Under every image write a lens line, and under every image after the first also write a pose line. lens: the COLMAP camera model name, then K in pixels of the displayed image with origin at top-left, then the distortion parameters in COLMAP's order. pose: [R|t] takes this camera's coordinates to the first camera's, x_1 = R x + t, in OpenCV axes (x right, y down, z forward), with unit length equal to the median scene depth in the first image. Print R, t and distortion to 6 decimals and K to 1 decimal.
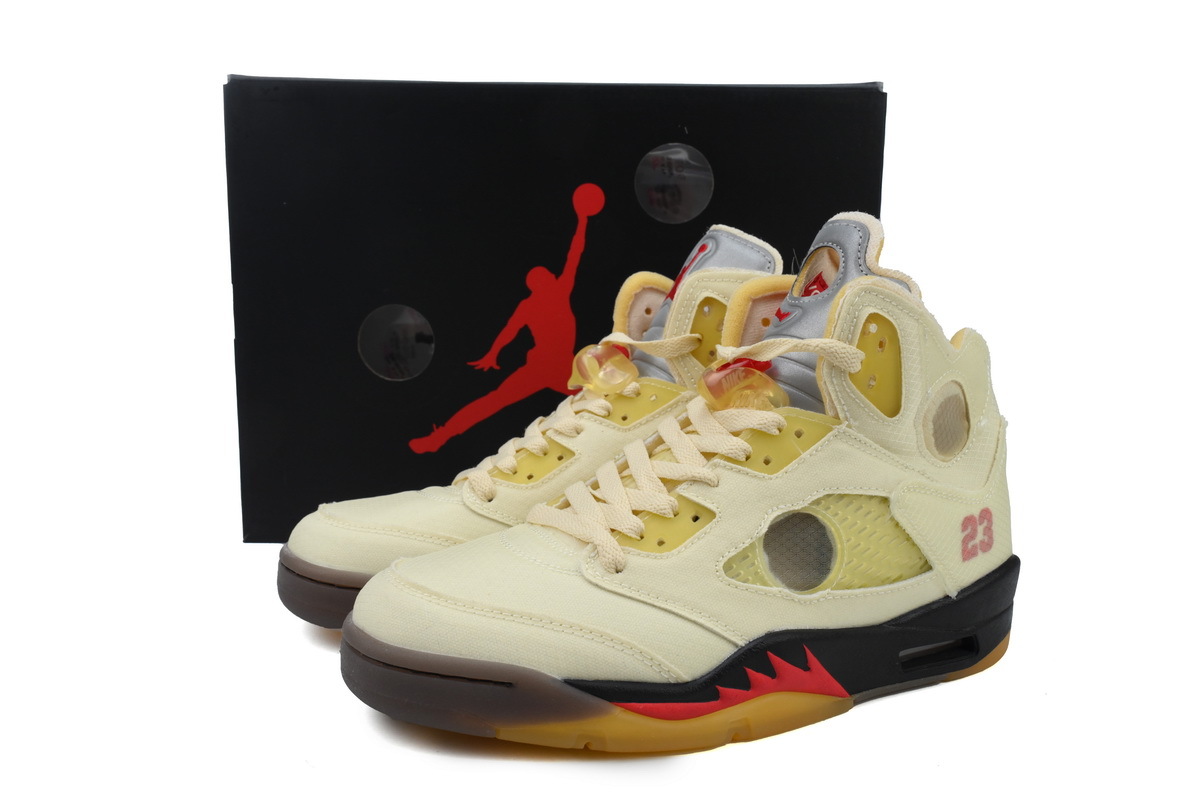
lens RADIAL K [[1007.3, 0, 604.7], [0, 1007.3, 401.7], [0, 0, 1]] dist [0.047286, -0.002926]
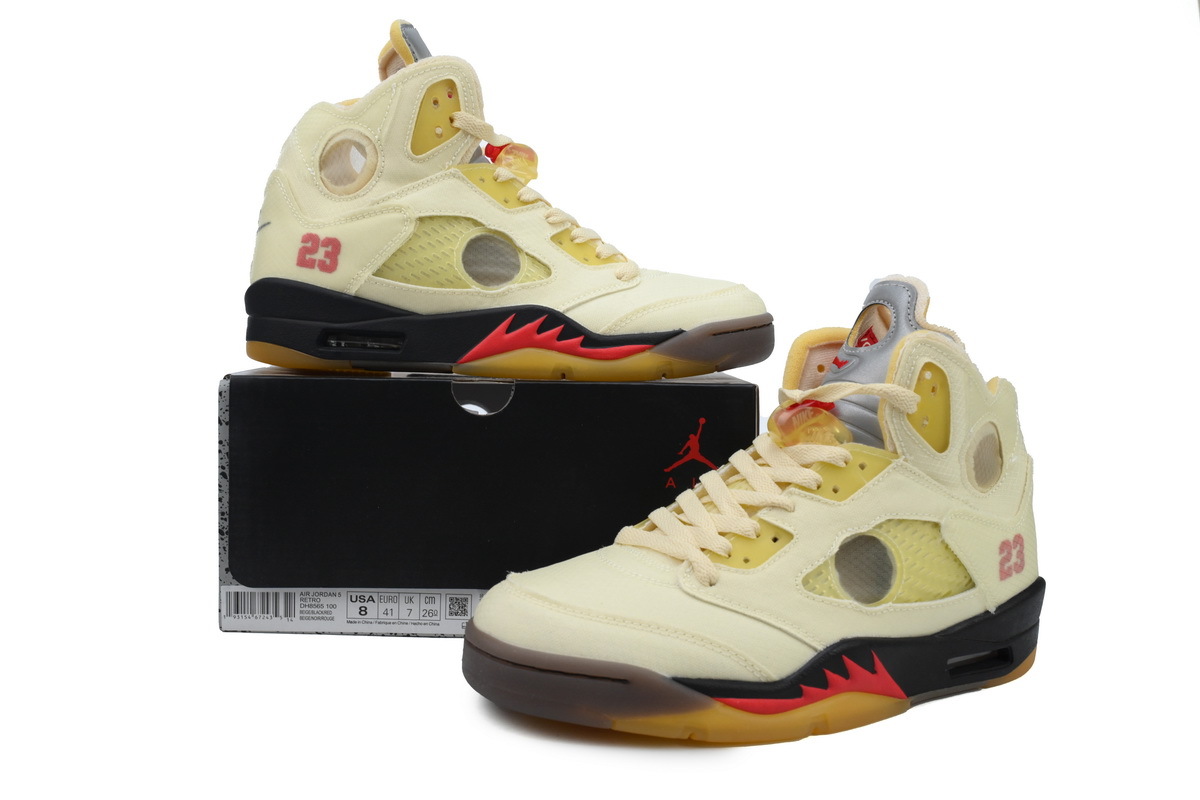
lens RADIAL K [[1007.3, 0, 601.5], [0, 1007.3, 399.2], [0, 0, 1]] dist [0.047286, -0.002926]
pose [[0.999344, 0.011097, 0.034466, -0.144512], [-0.009556, 0.998961, -0.044555, 0.009681], [-0.034925, 0.044197, 0.998412, -0.140227]]
